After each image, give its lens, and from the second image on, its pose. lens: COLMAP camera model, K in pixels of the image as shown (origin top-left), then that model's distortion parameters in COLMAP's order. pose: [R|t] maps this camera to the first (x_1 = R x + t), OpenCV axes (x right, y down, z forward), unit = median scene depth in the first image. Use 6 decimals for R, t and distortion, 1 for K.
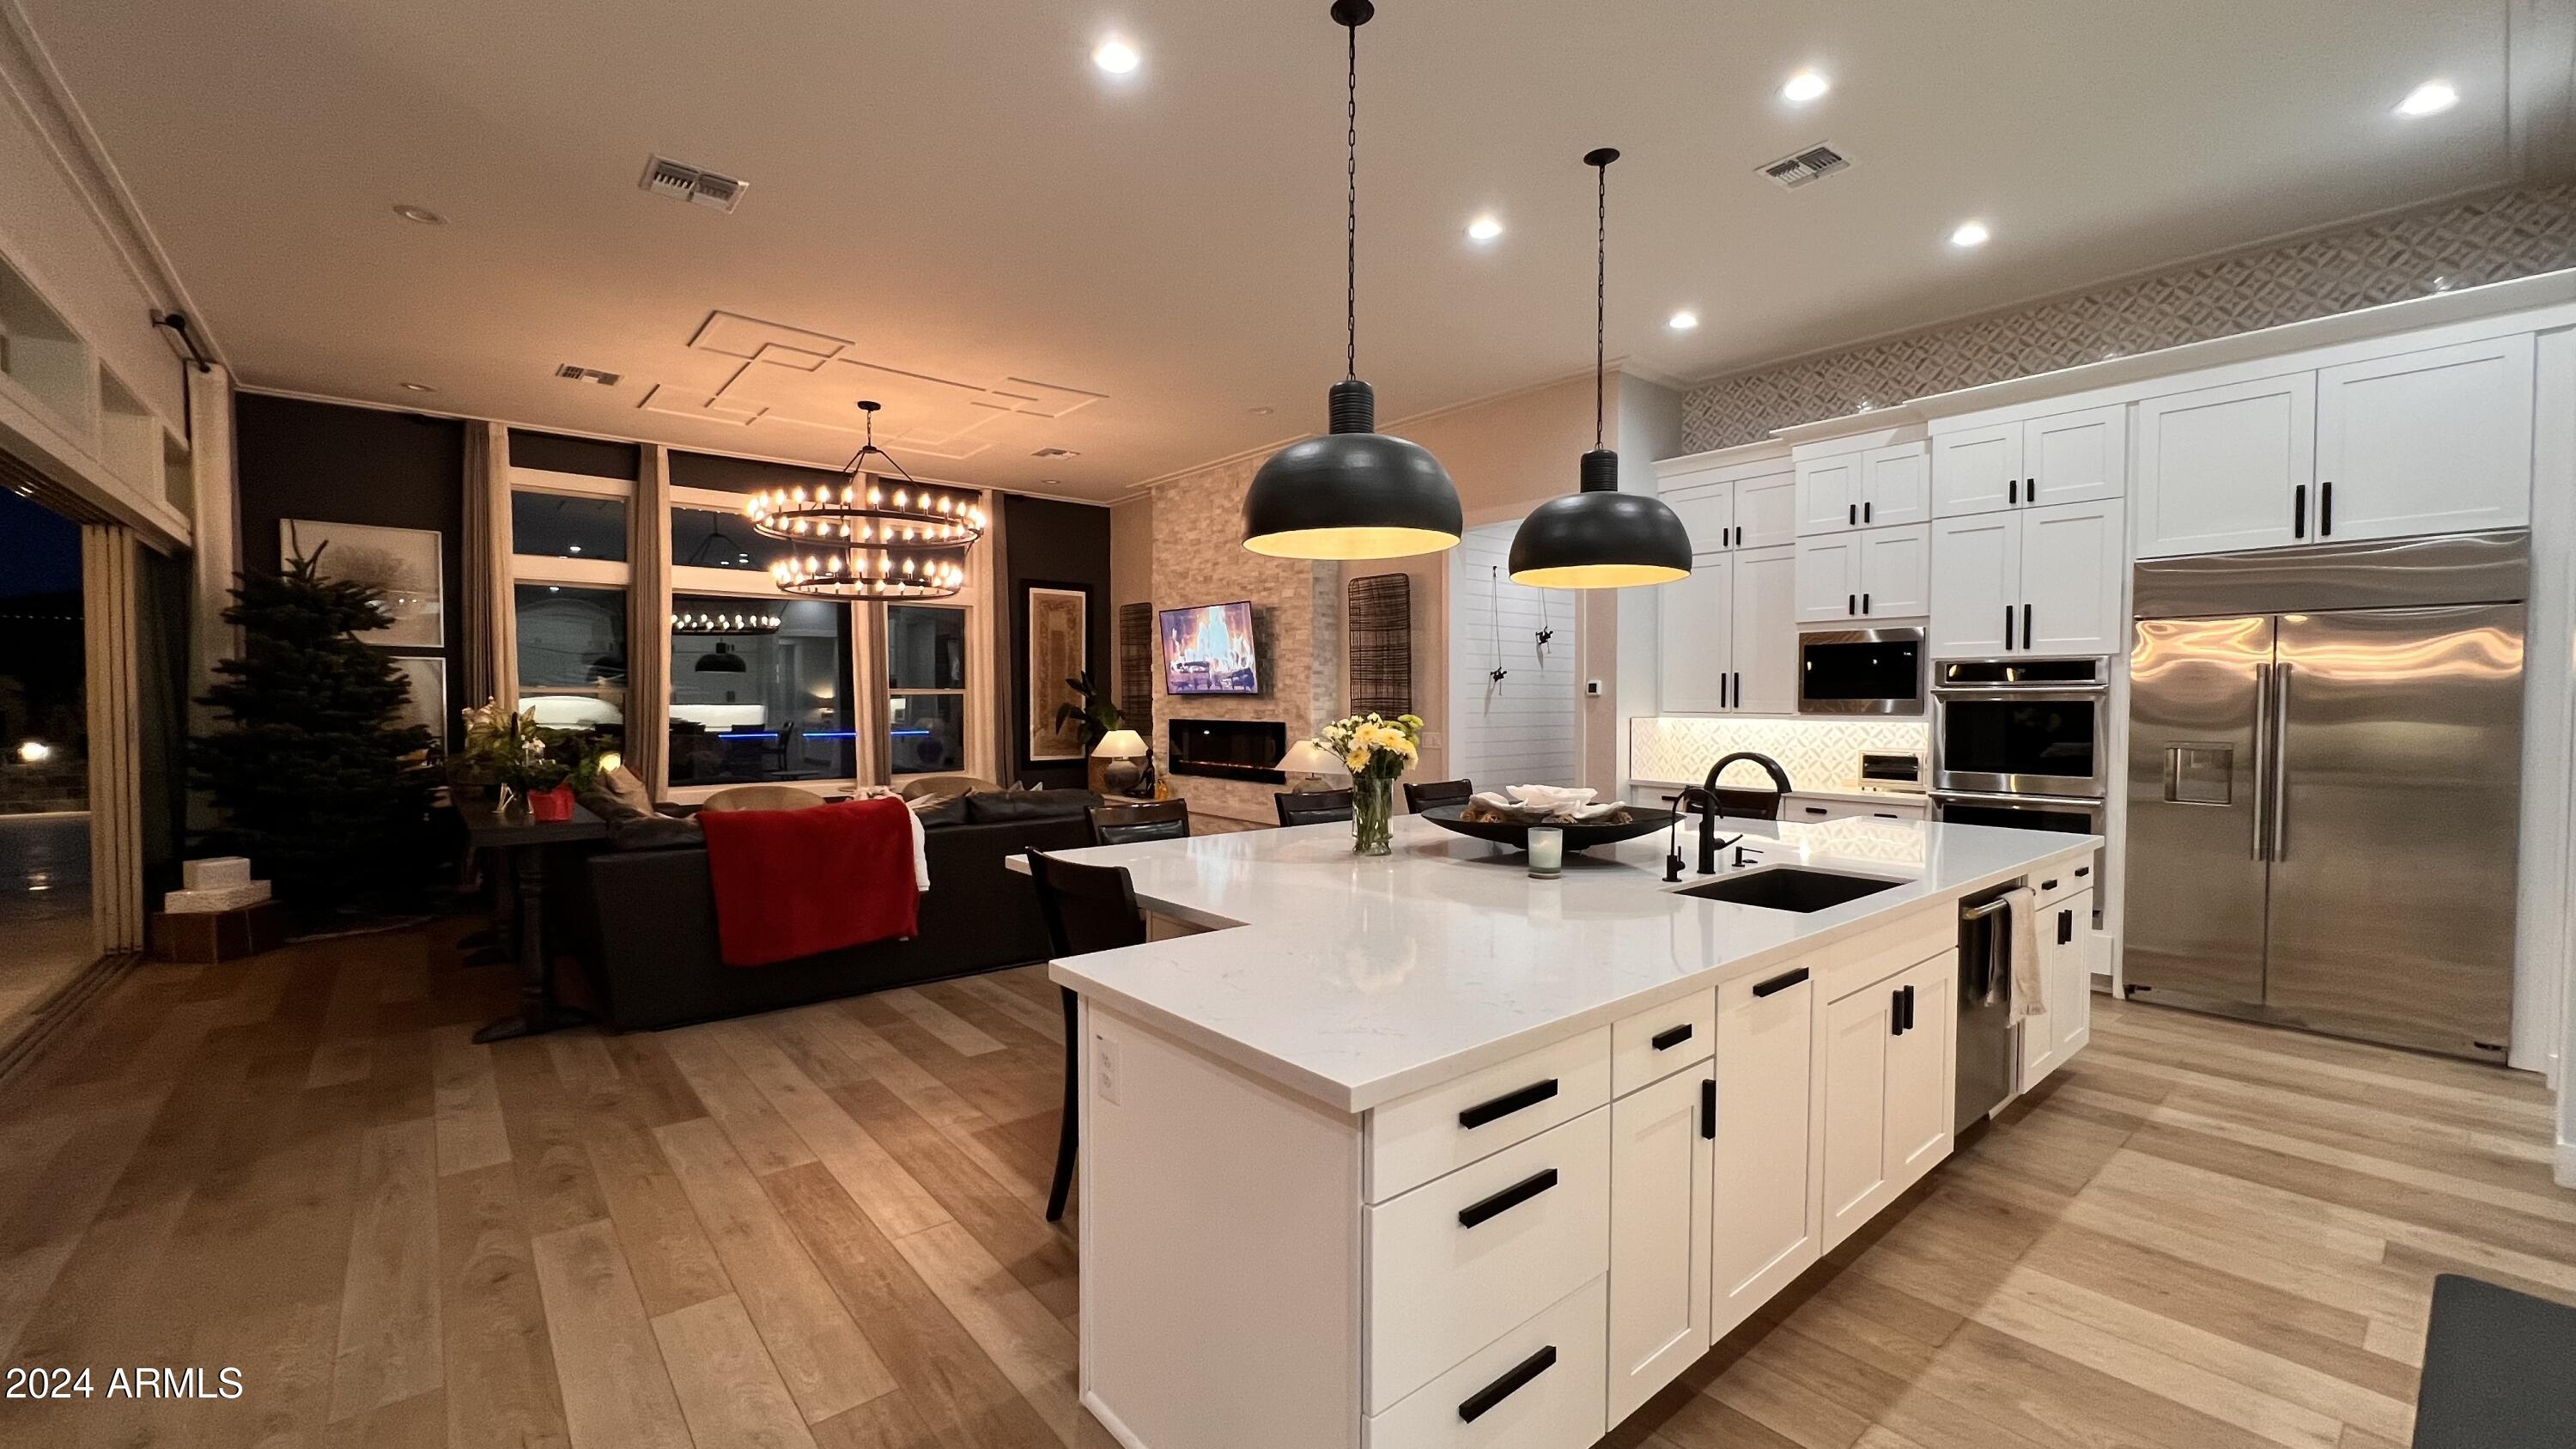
lens RADIAL K [[1037.7, 0, 1283.1], [0, 1037.7, 725.1], [0, 0, 1]] dist [-0.074950, 0.000050]
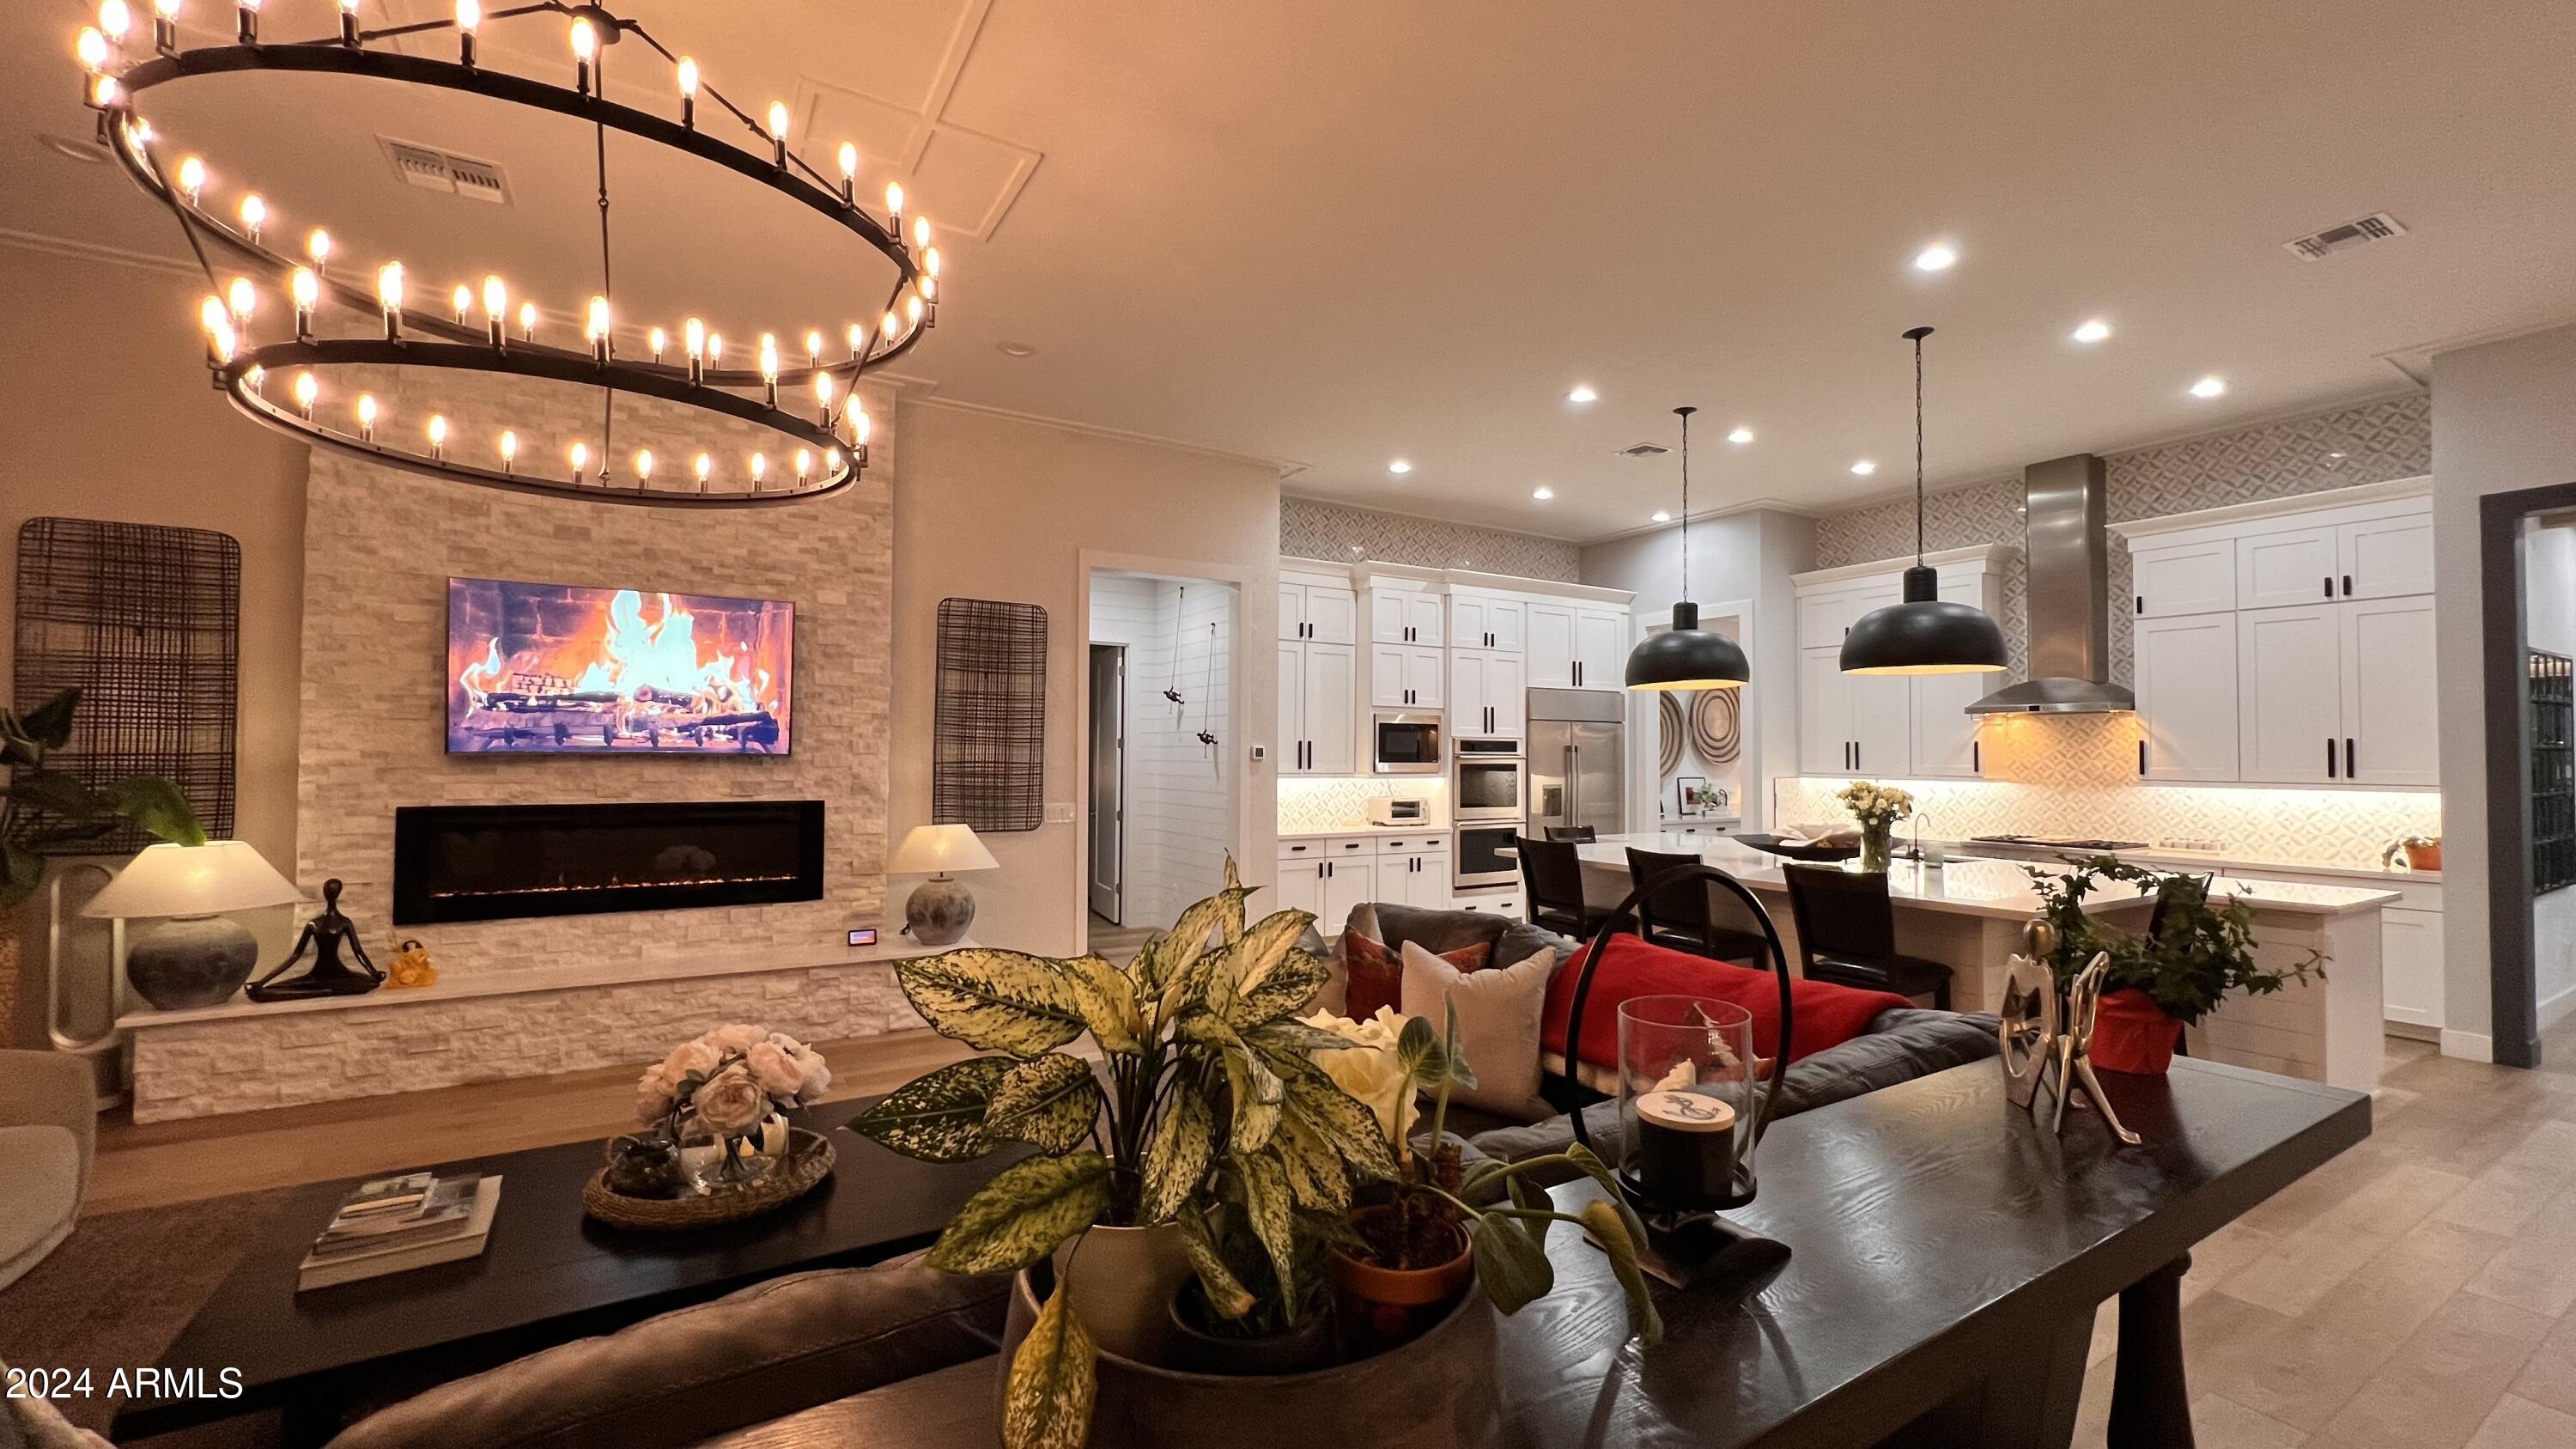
lens RADIAL K [[1038.1, 0, 1288.0], [0, 1038.1, 724.5], [0, 0, 1]] dist [-0.000887, -0.000072]
pose [[0.131442, 0.034212, 0.990733, -0.660158], [0.021309, 0.999076, -0.037328, -0.020859], [-0.991095, 0.026017, 0.130592, 0.706373]]
